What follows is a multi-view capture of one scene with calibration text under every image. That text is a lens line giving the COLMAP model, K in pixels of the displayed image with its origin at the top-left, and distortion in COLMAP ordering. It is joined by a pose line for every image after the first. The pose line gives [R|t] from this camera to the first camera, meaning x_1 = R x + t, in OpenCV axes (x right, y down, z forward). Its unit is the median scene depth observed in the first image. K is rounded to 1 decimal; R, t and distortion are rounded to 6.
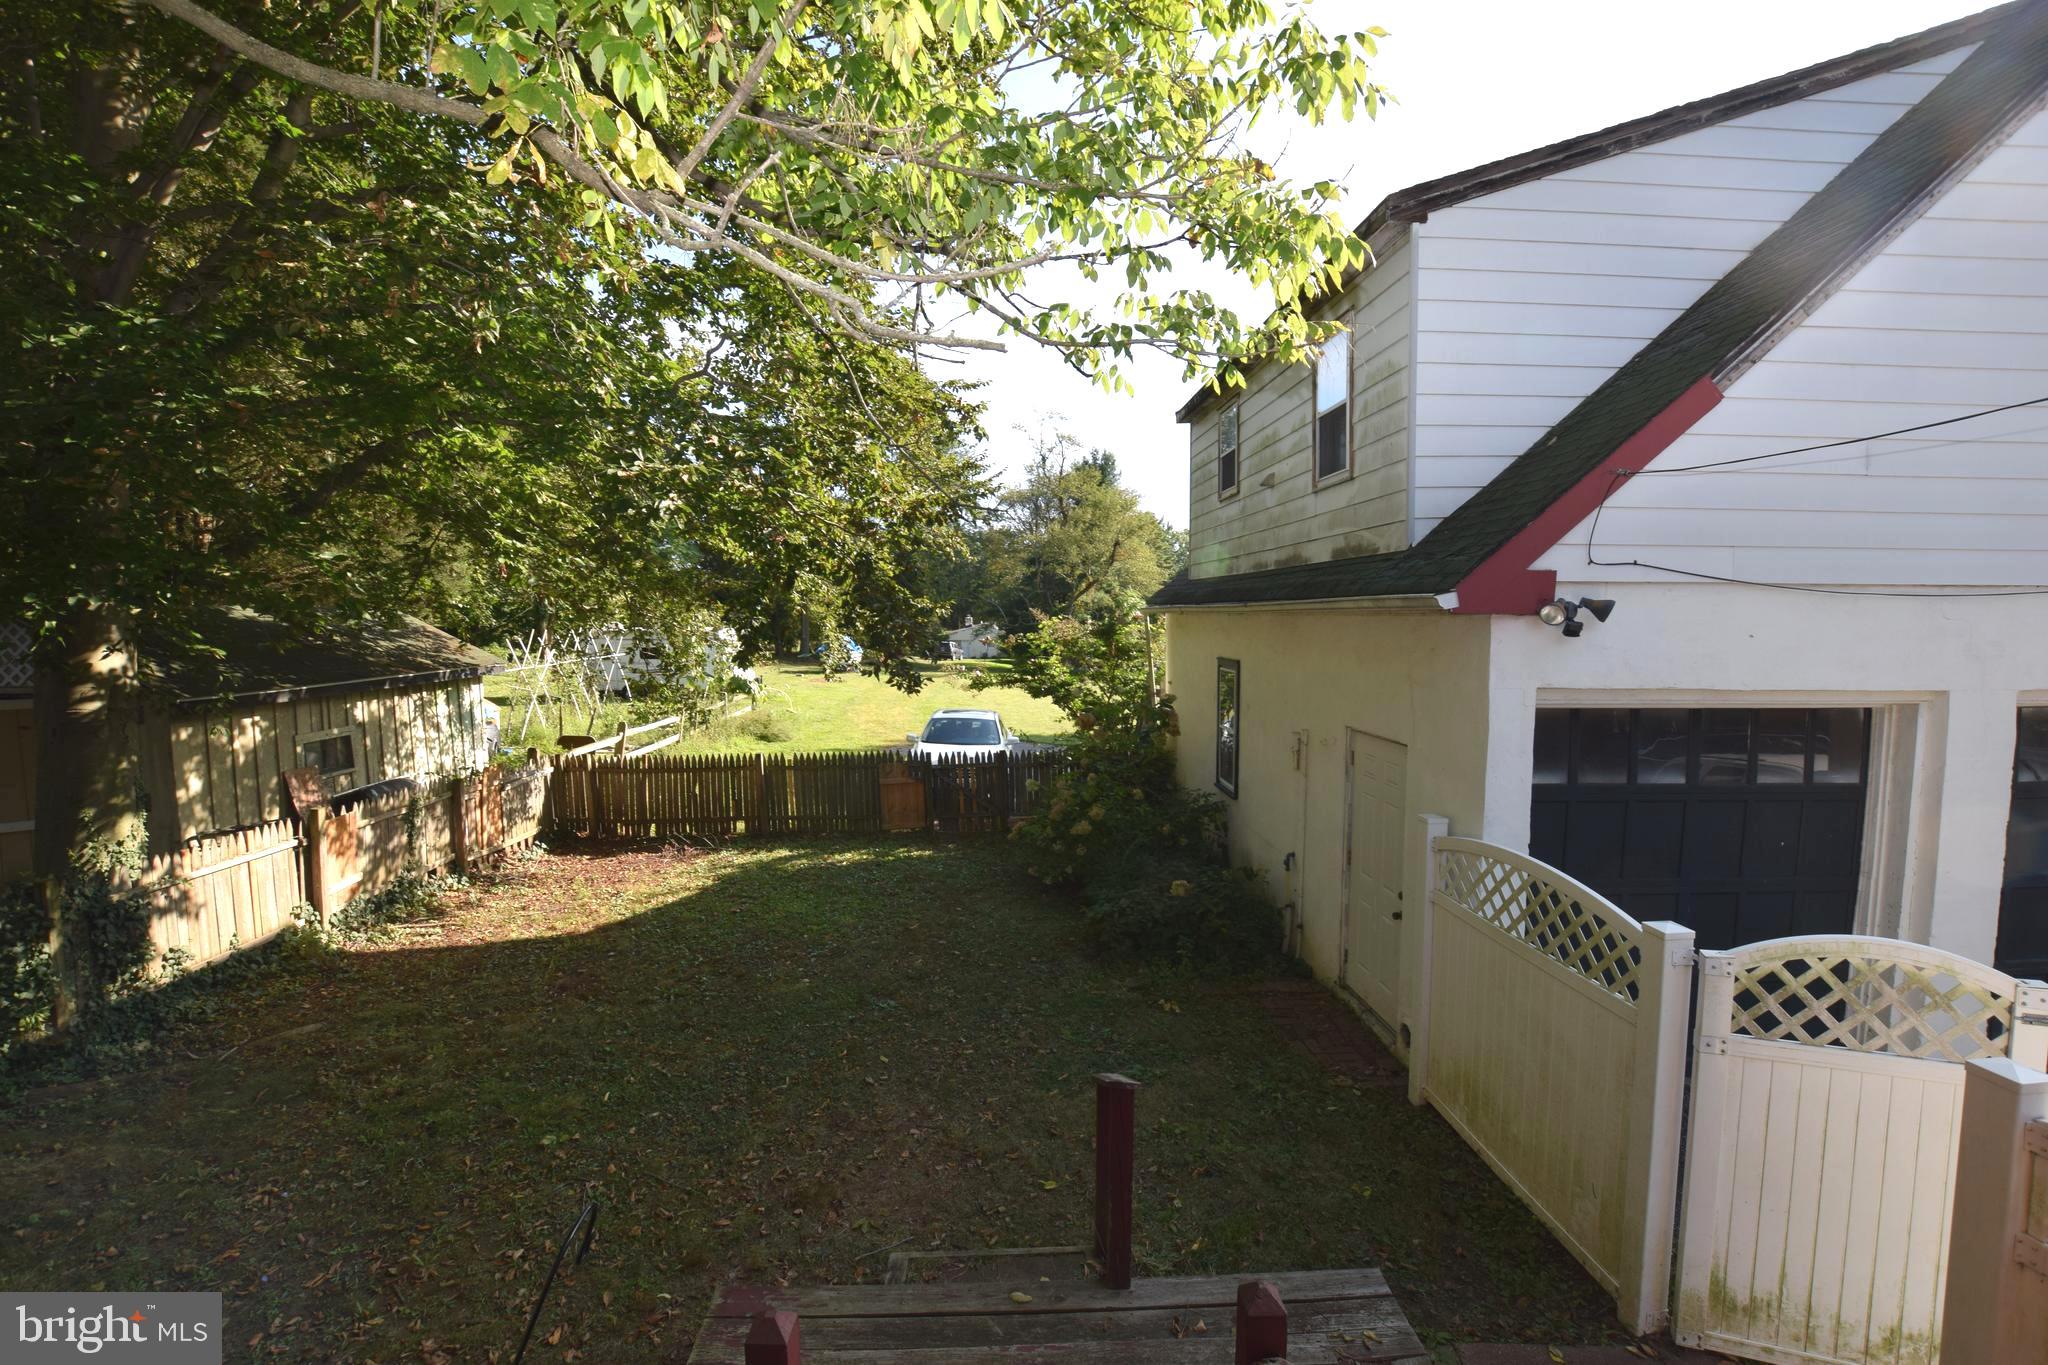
lens RADIAL K [[899.0, 0, 1033.5], [0, 899.0, 675.7], [0, 0, 1]] dist [-0.032697, 0.003035]
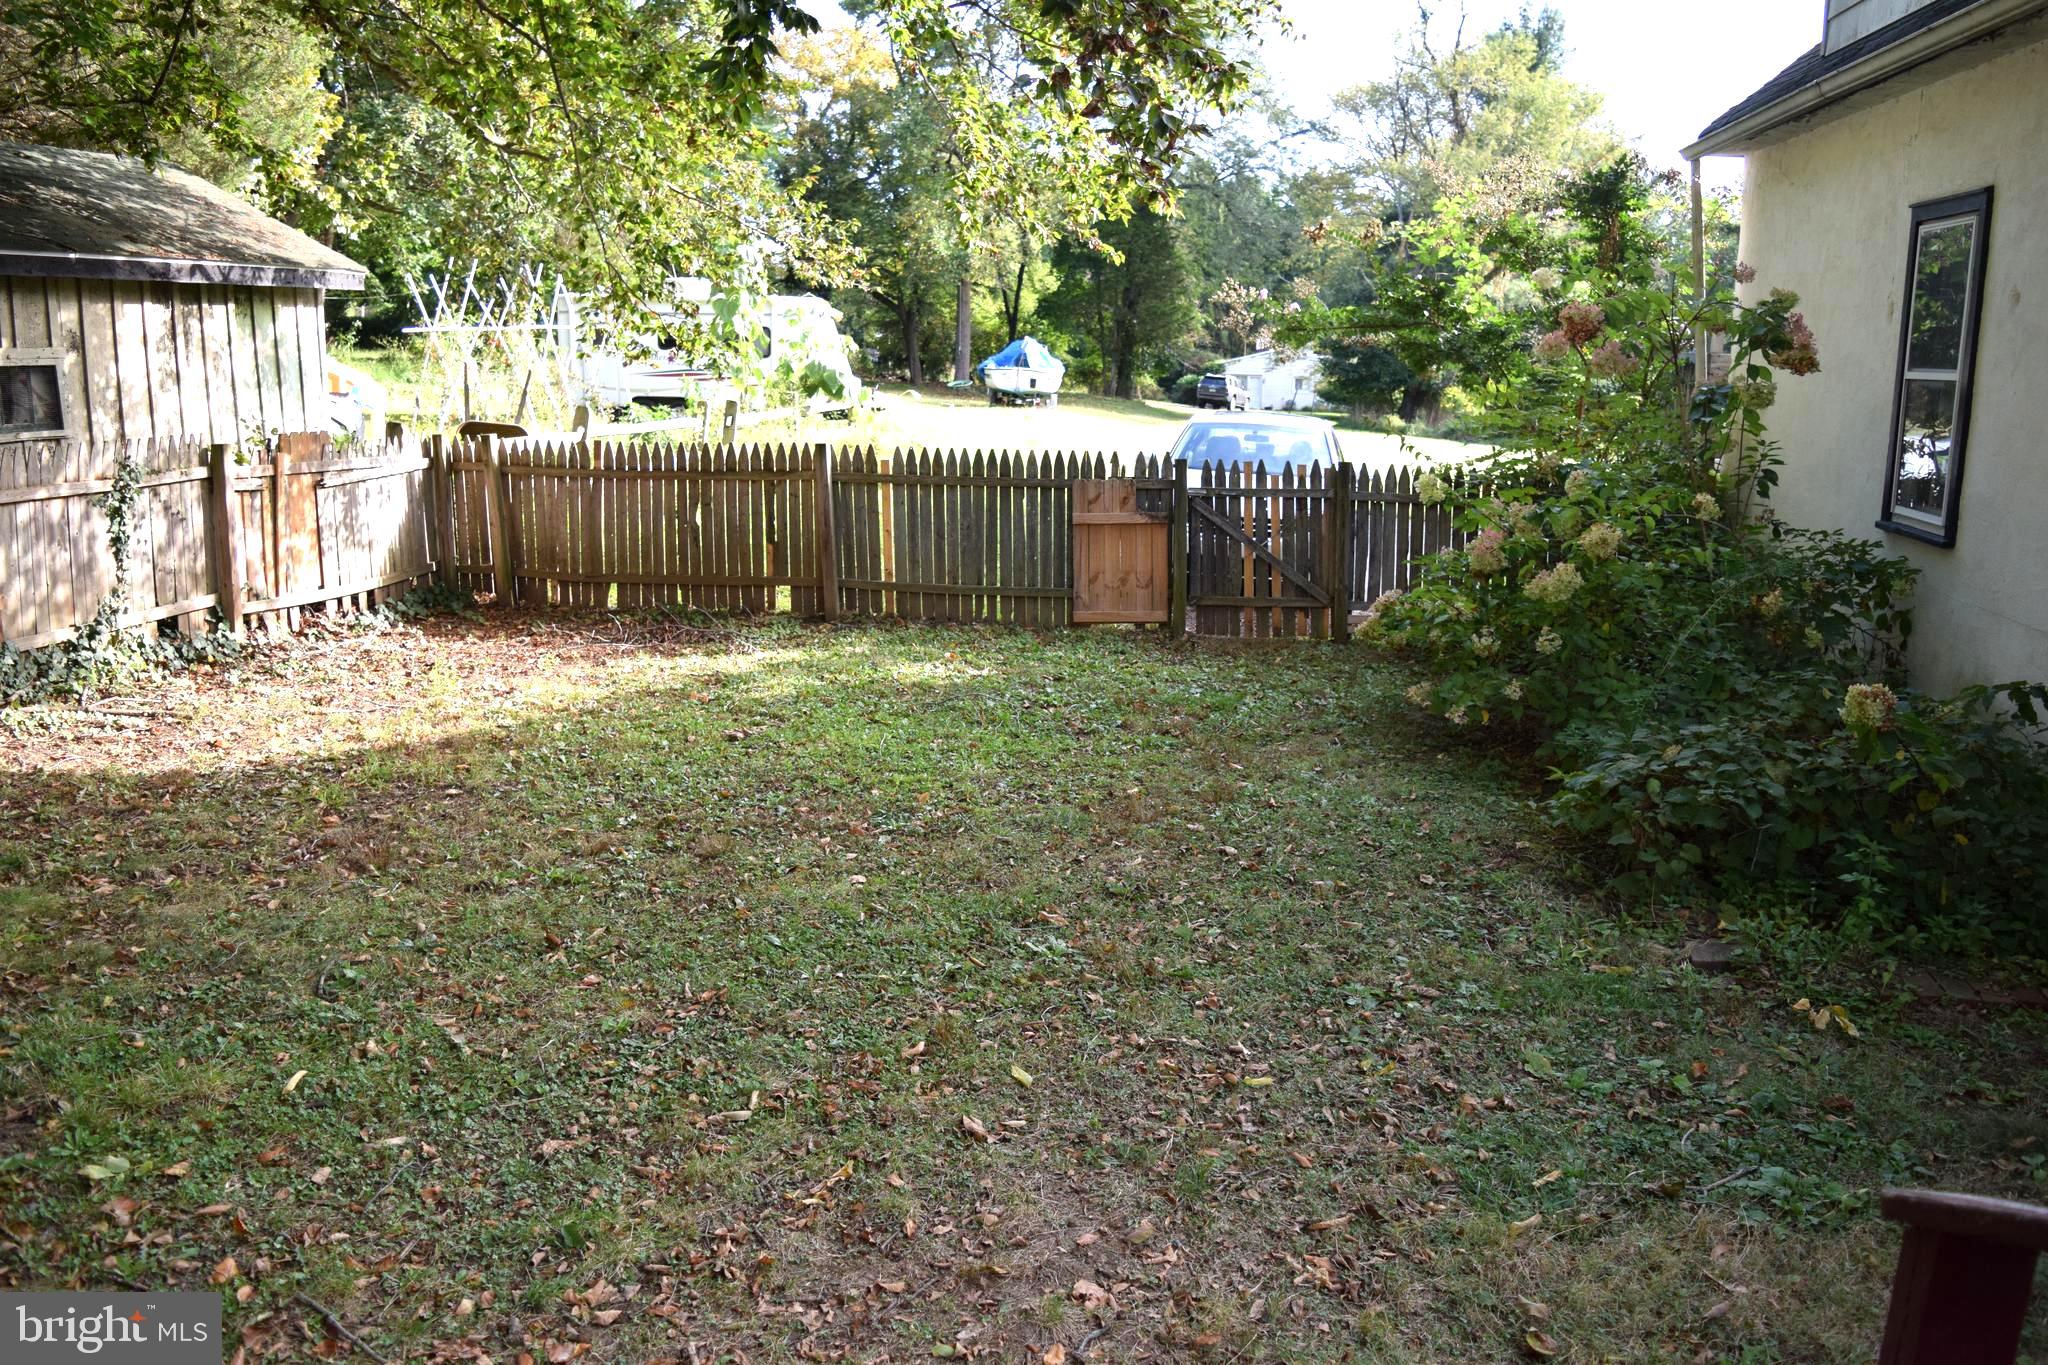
lens RADIAL K [[1601.9, 0, 1040.1], [0, 1601.9, 669.6], [0, 0, 1]] dist [-0.102444, 0.026234]
pose [[0.978503, 0.062116, -0.196654, -0.029580], [-0.035997, 0.990367, 0.133708, 0.120545], [0.203065, -0.123755, 0.971313, 0.264970]]
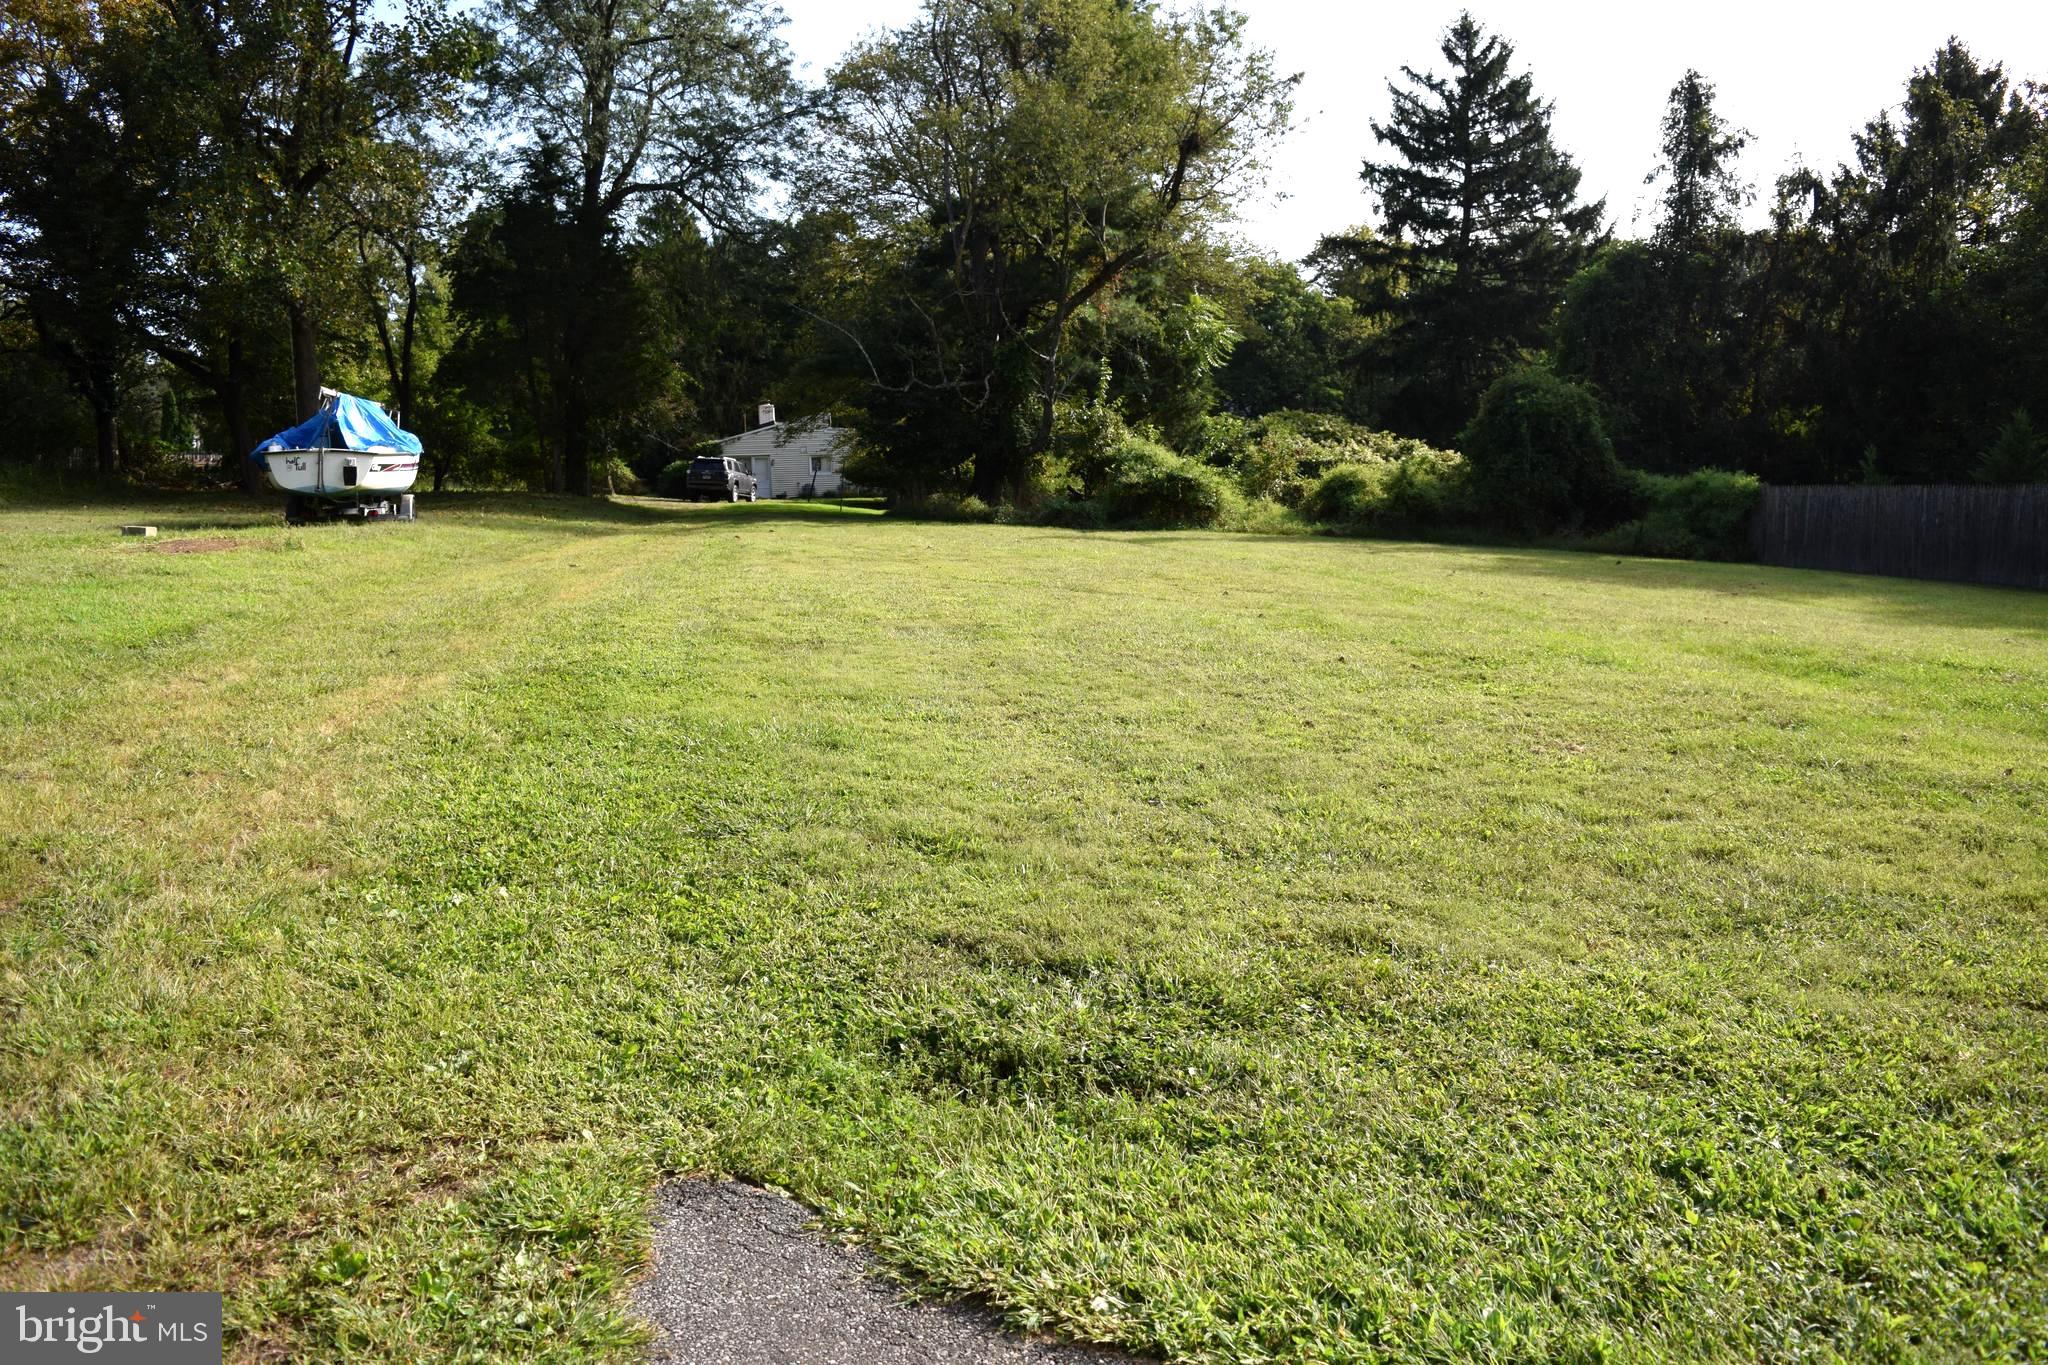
lens RADIAL K [[1601.9, 0, 1021.0], [0, 1601.9, 669.1], [0, 0, 1]] dist [-0.102444, 0.026234]
pose [[0.995895, -0.033214, 0.084200, -0.204592], [0.026595, 0.996556, 0.078540, 0.047841], [-0.086518, -0.075978, 0.993349, 2.402611]]
